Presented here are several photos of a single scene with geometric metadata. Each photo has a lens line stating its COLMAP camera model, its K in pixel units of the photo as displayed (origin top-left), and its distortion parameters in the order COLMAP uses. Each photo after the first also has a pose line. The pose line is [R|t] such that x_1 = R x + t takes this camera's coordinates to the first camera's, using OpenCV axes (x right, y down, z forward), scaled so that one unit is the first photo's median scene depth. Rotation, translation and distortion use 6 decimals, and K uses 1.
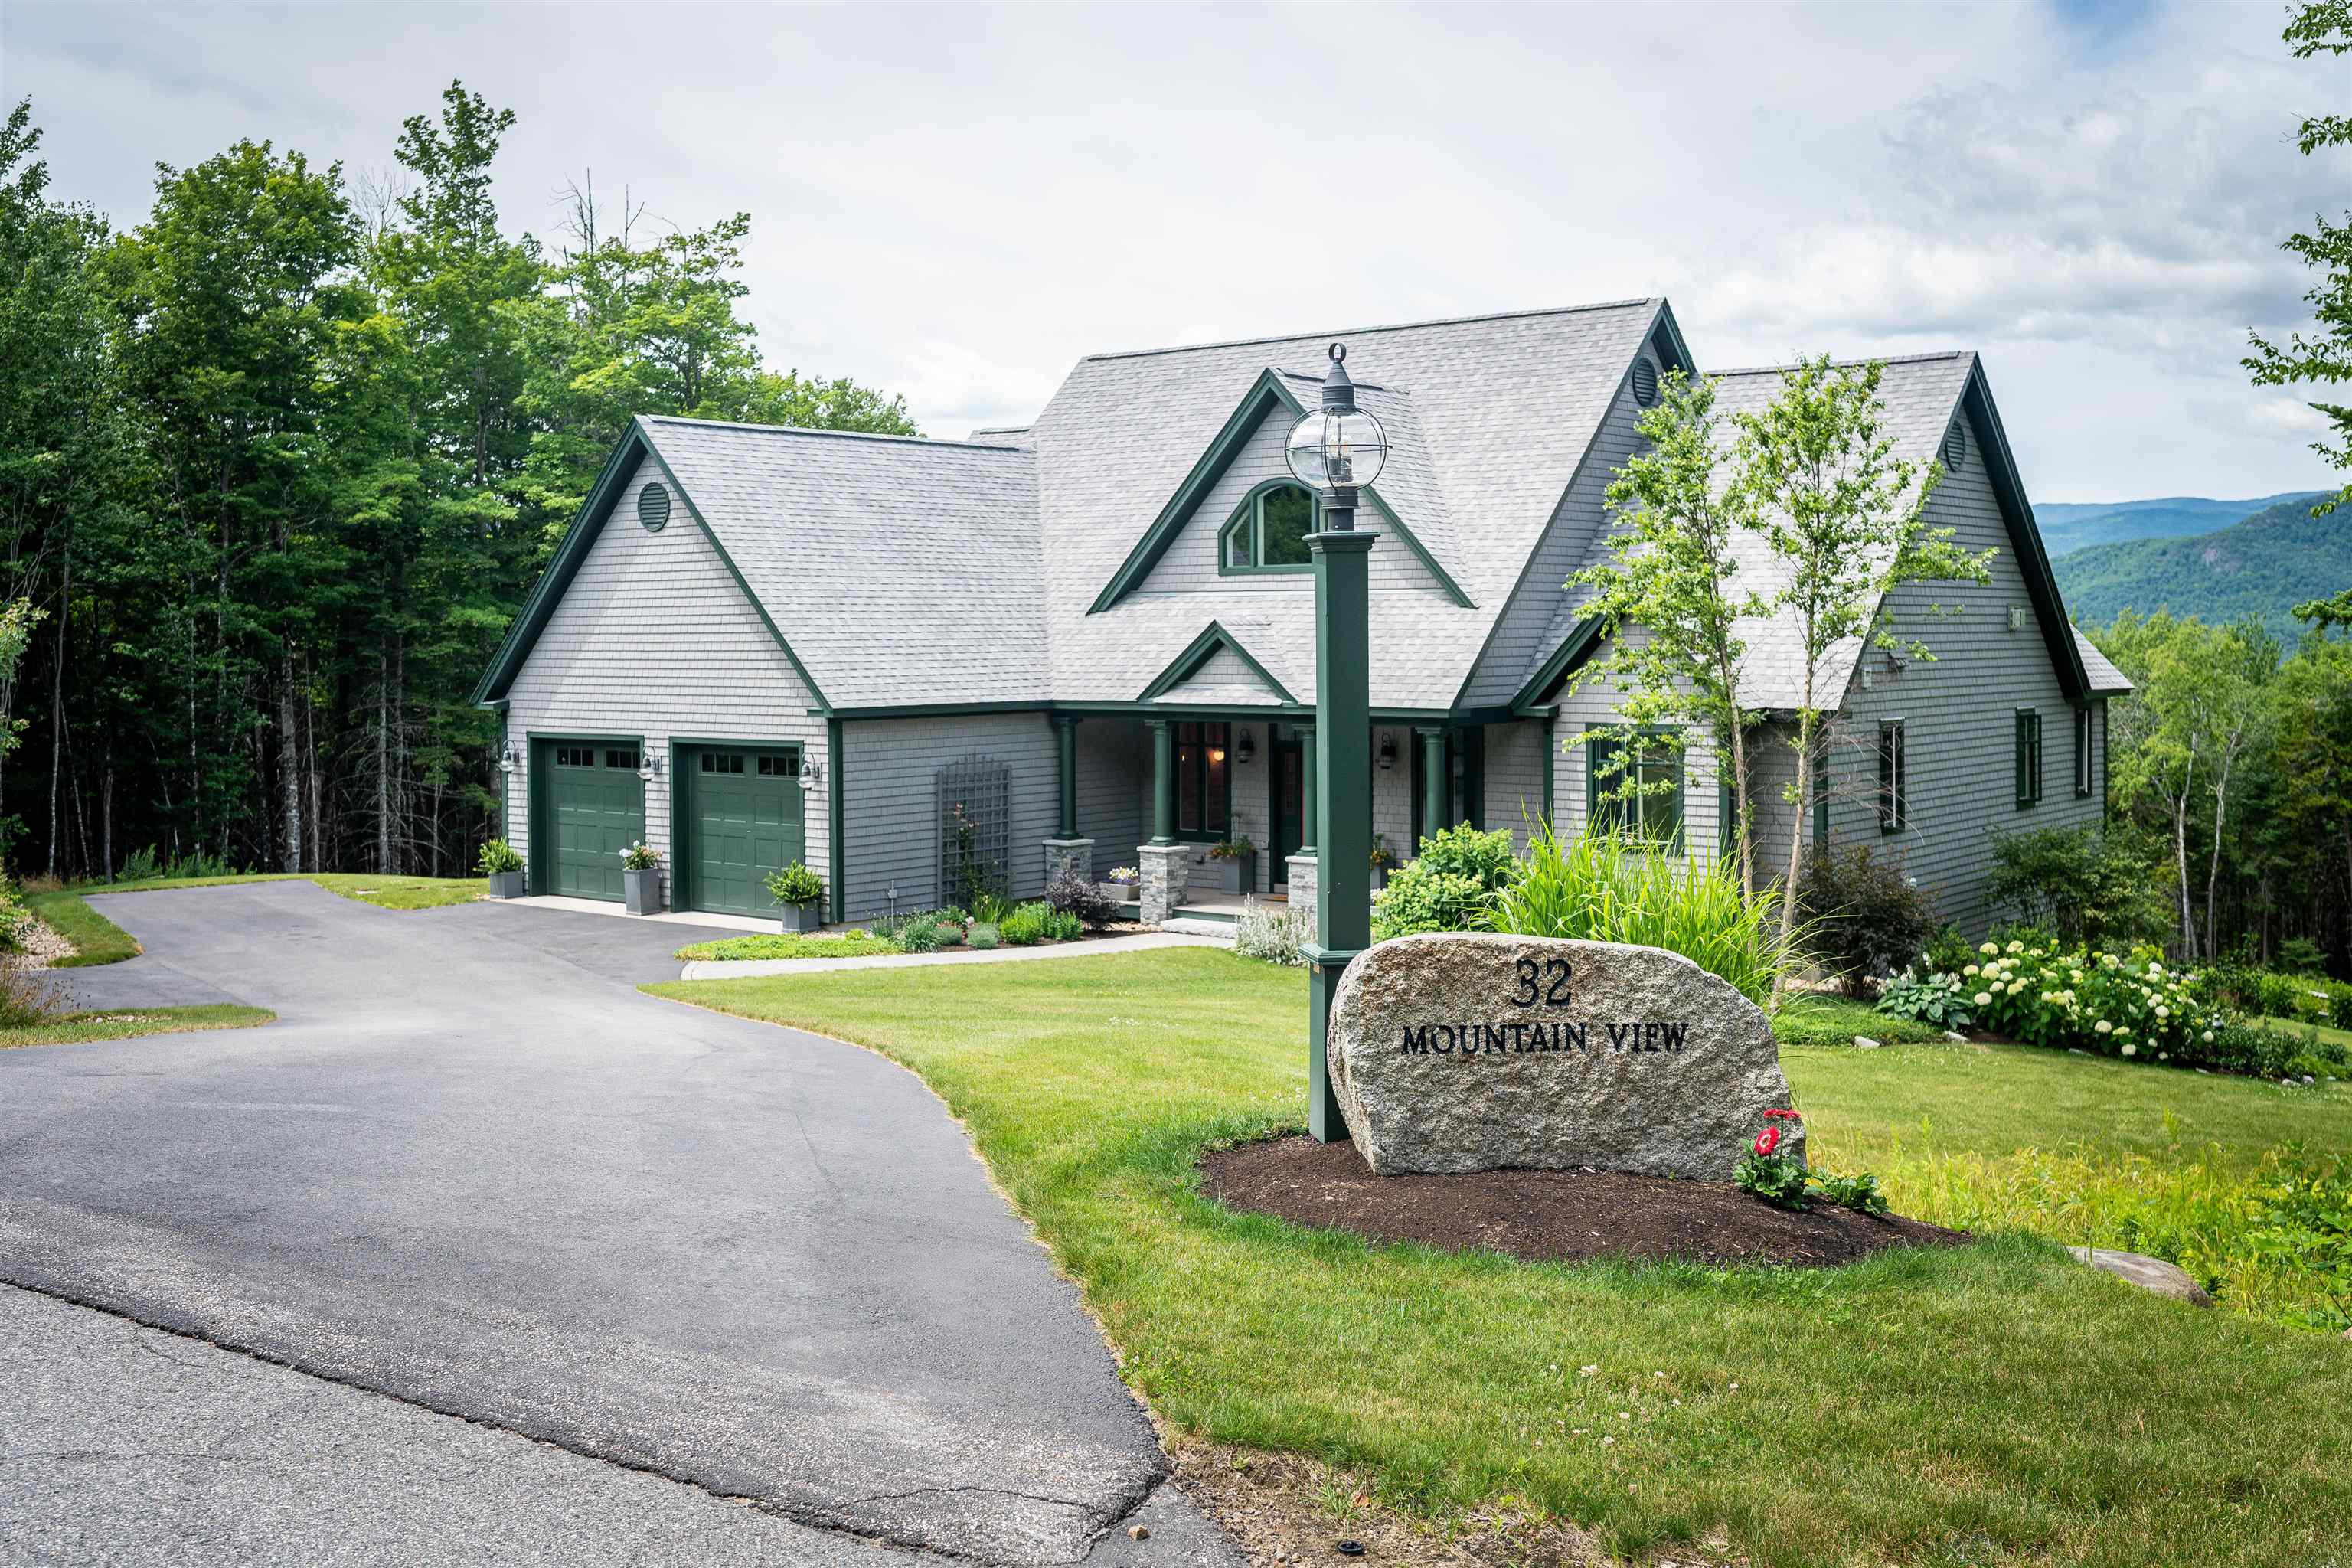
lens RADIAL K [[2393.9, 0, 1176.3], [0, 2393.9, 741.3], [0, 0, 1]] dist [-0.130253, -0.000891]
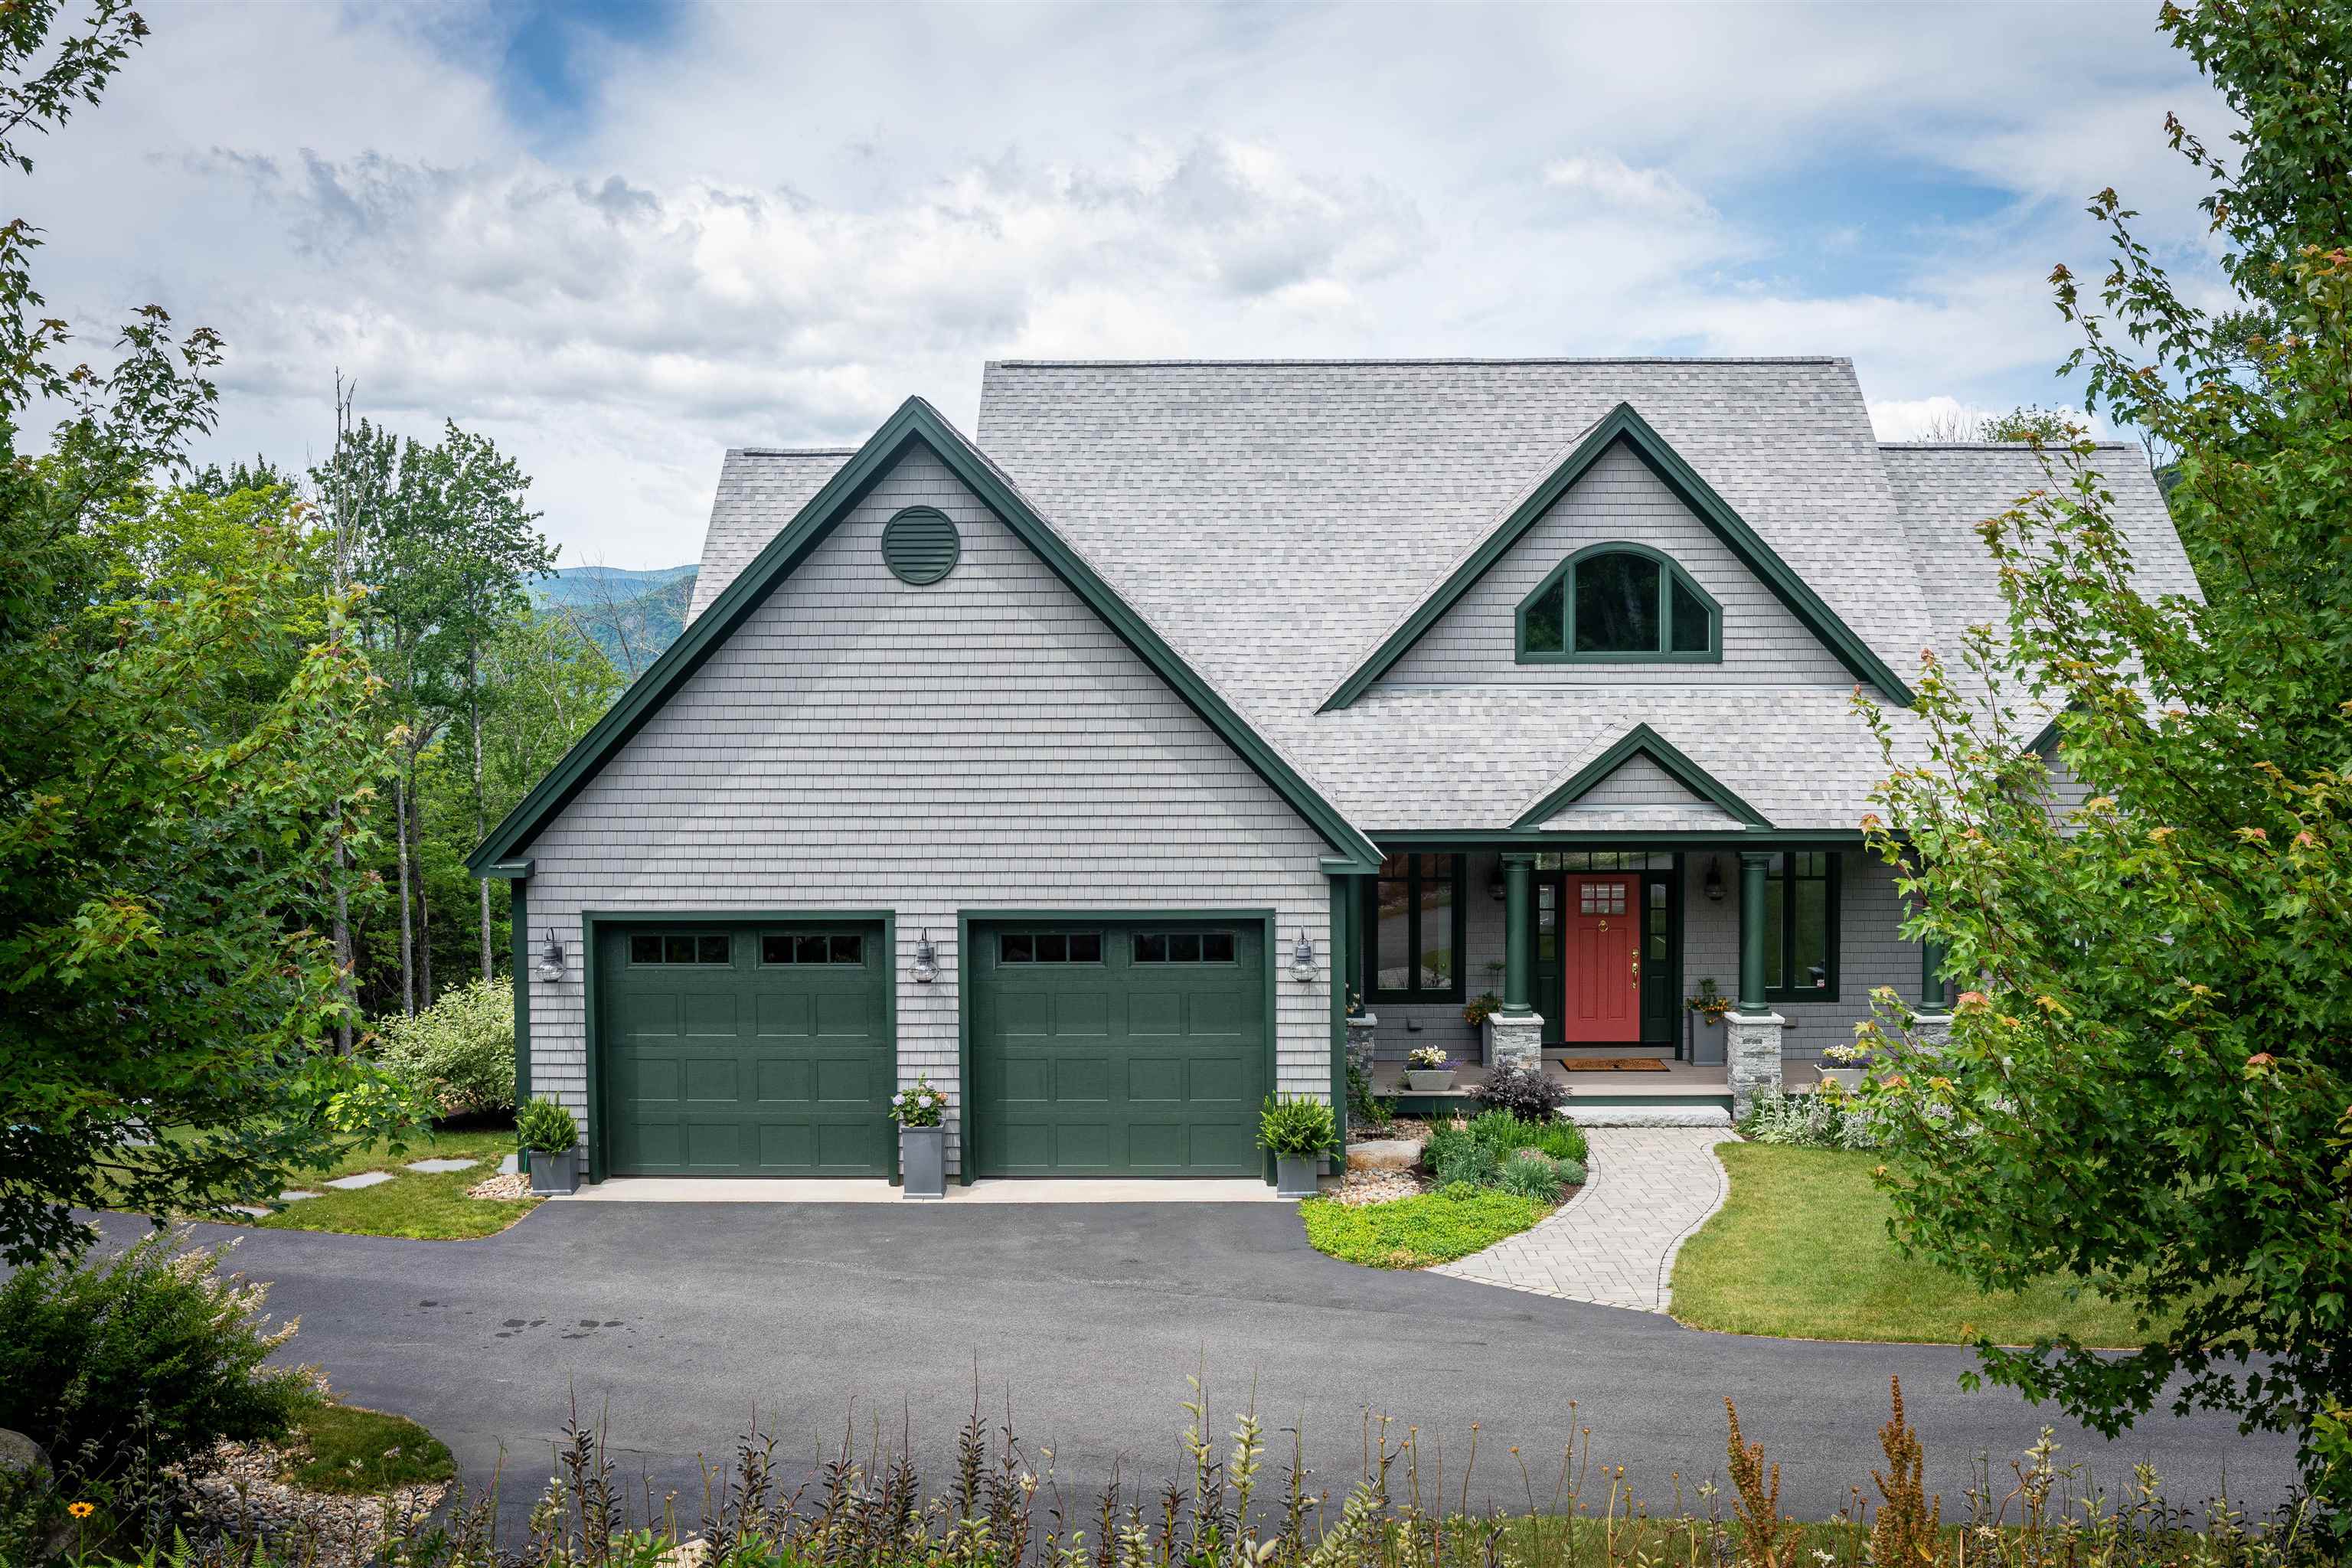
lens RADIAL K [[2393.9, 0, 1176.3], [0, 2393.9, 741.3], [0, 0, 1]] dist [-0.130253, -0.000891]
pose [[0.784899, -0.012298, 0.619502, -0.550619], [0.028622, 0.999455, -0.016424, -0.034102], [-0.618962, 0.030623, 0.784823, 0.457143]]
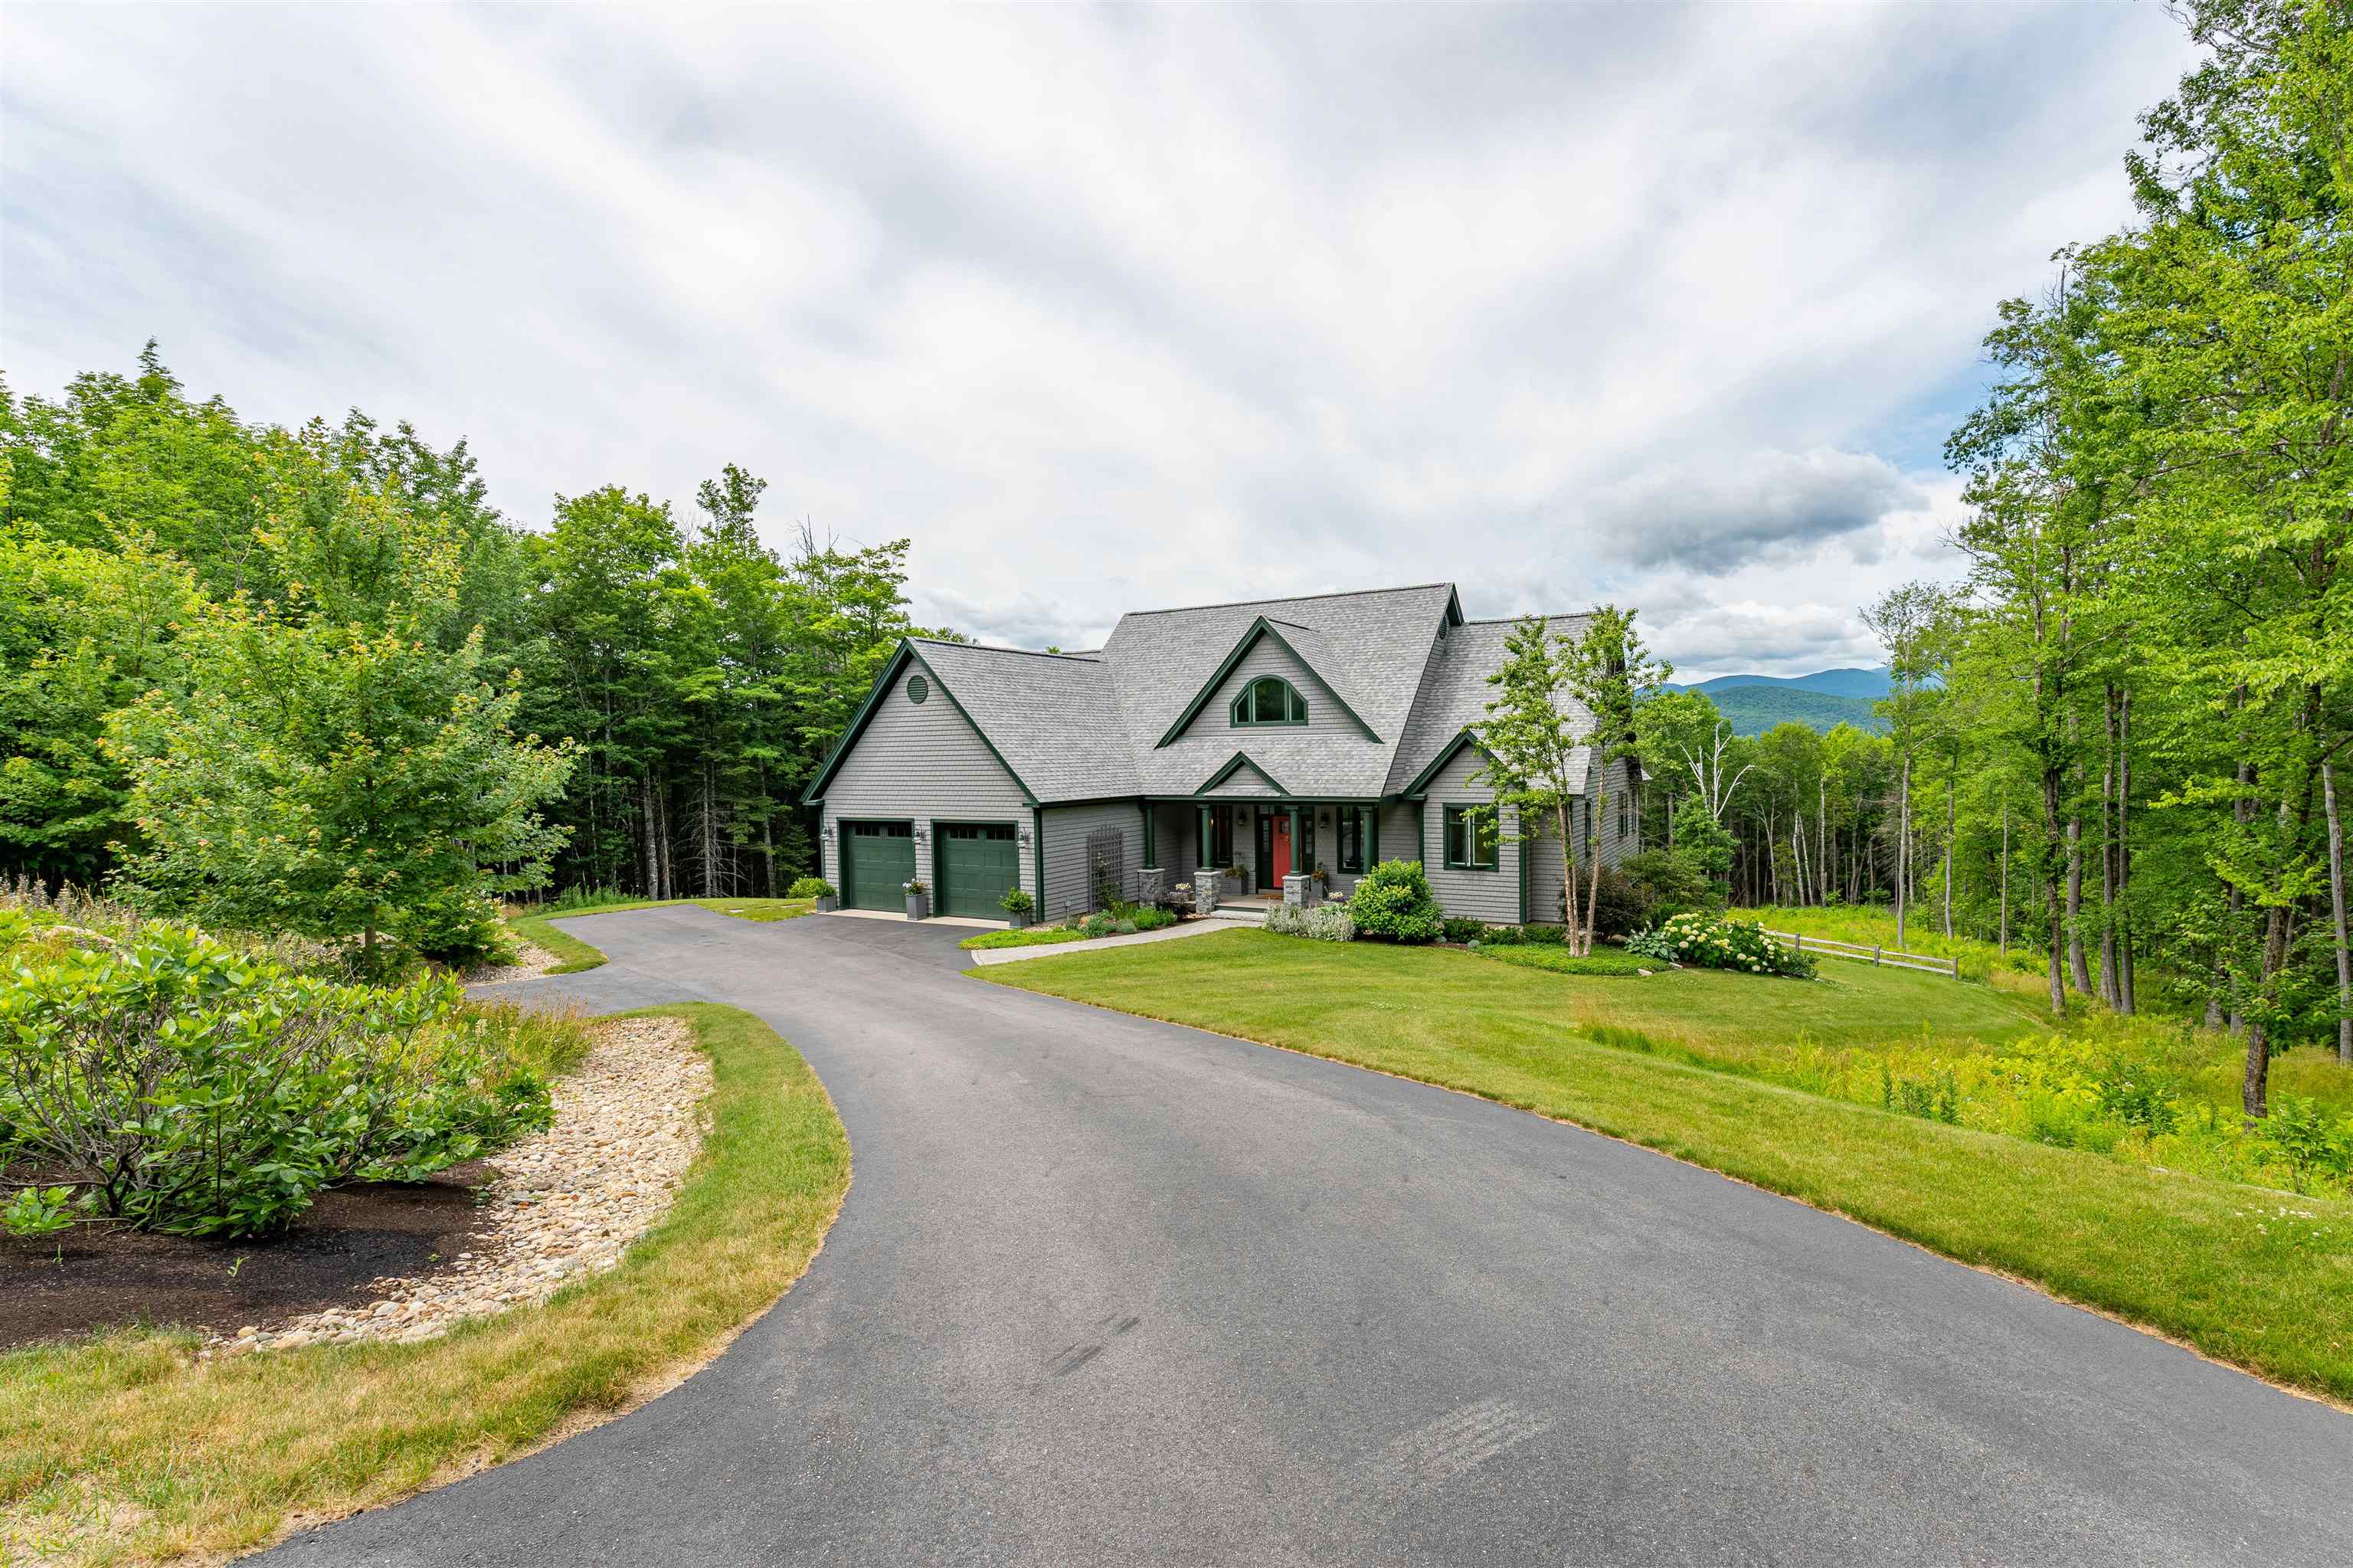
lens RADIAL K [[1068.0, 0, 1256.5], [0, 1068.0, 826.7], [0, 0, 1]] dist [-0.018677, 0.000343]
pose [[0.980739, -0.022422, 0.194031, -0.126762], [0.018398, 0.999577, 0.022514, -0.009496], [-0.194454, -0.018511, 0.980737, 0.168489]]
